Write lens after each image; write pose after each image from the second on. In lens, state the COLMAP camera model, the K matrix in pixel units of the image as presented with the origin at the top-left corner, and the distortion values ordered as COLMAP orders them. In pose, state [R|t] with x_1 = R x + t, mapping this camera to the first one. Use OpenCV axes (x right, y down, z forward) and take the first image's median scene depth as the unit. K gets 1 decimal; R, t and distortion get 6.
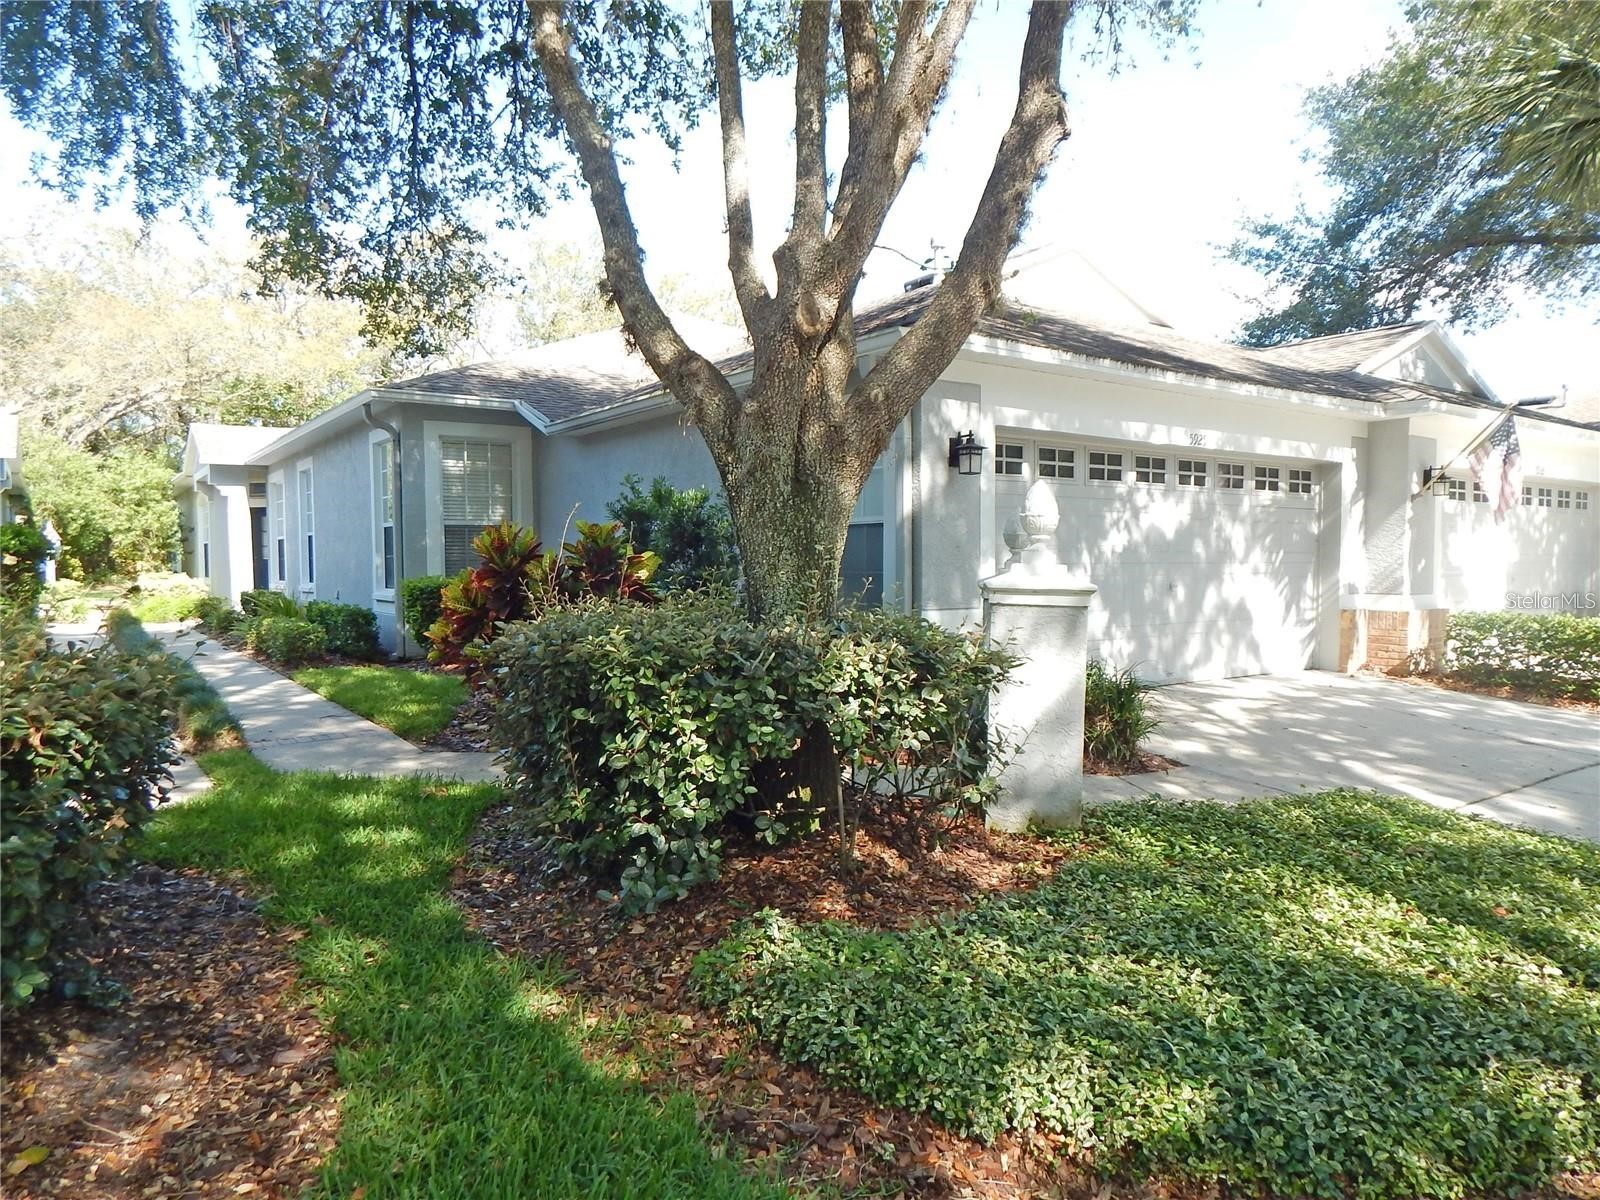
lens RADIAL K [[1060.0, 0, 798.5], [0, 1060.0, 593.9], [0, 0, 1]] dist [0.010424, -0.006112]
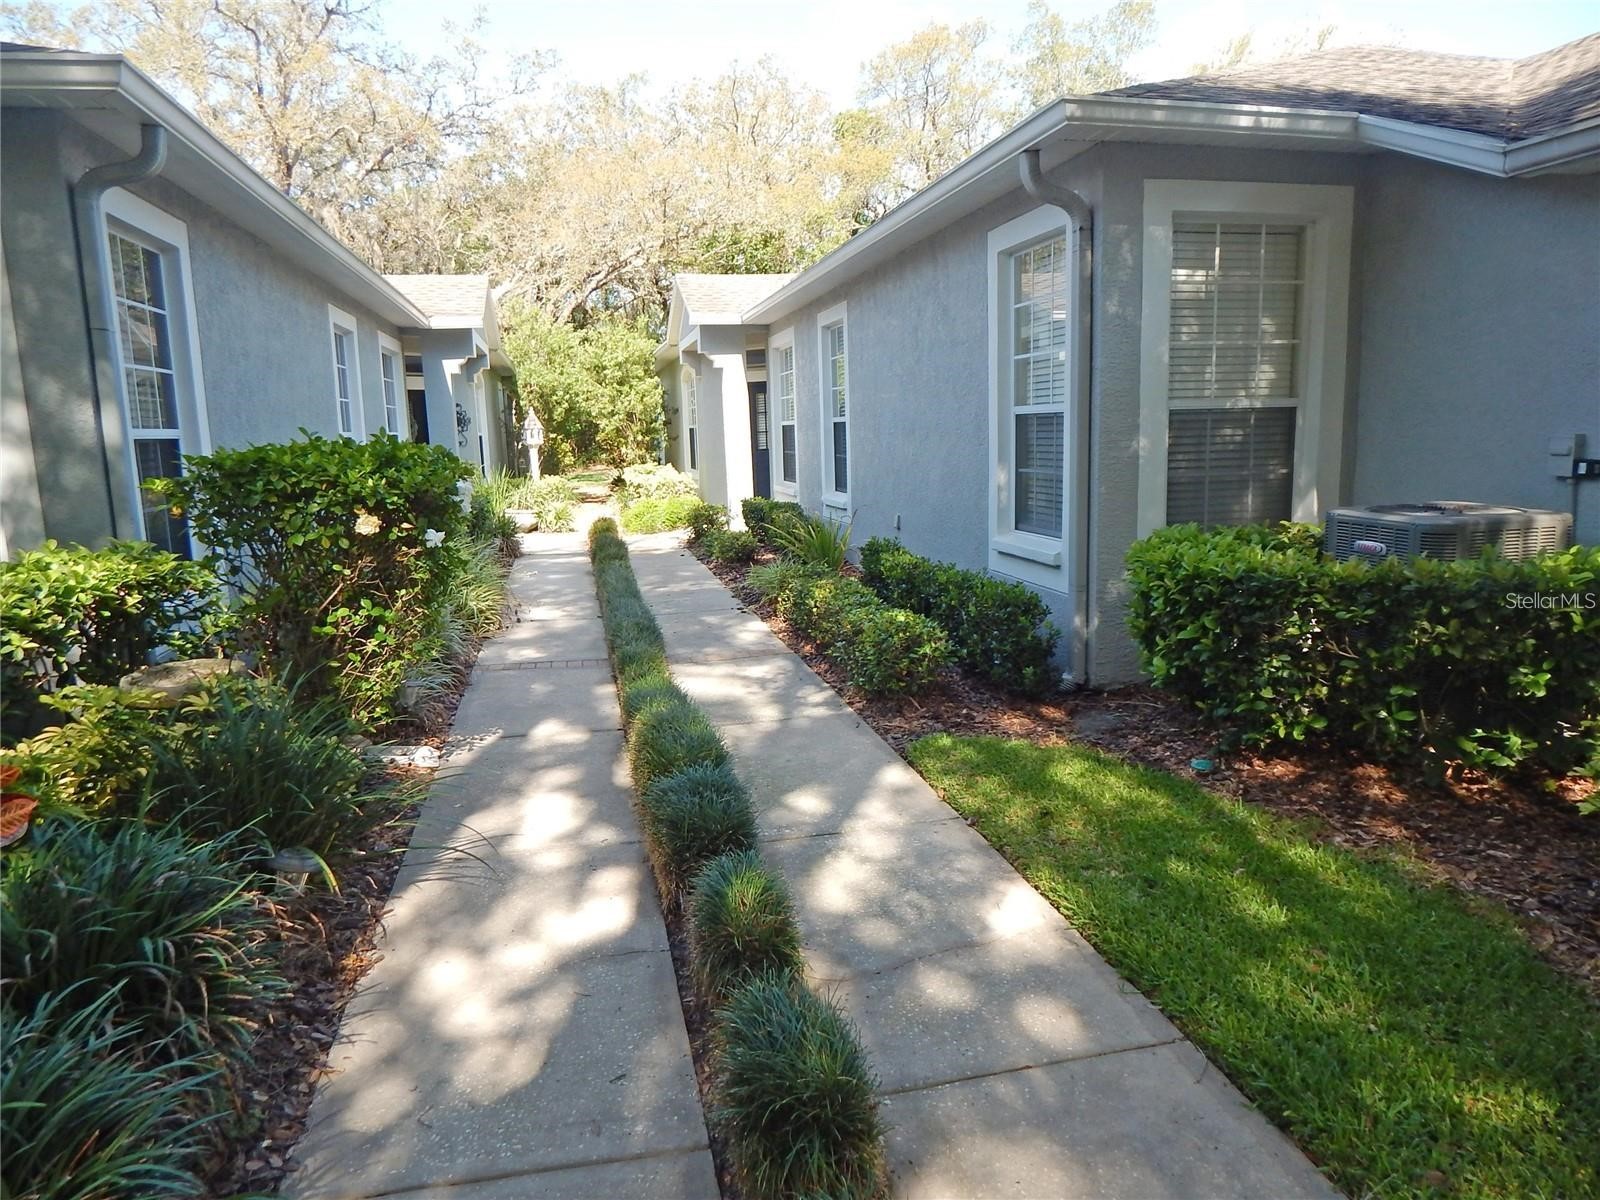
lens RADIAL K [[1060.0, 0, 805.1], [0, 1060.0, 599.0], [0, 0, 1]] dist [0.010424, -0.006112]
pose [[0.925332, 0.043997, -0.376596, -0.156279], [0.006103, 0.991387, 0.130819, -0.022794], [0.379108, -0.123350, 0.917094, 0.254791]]
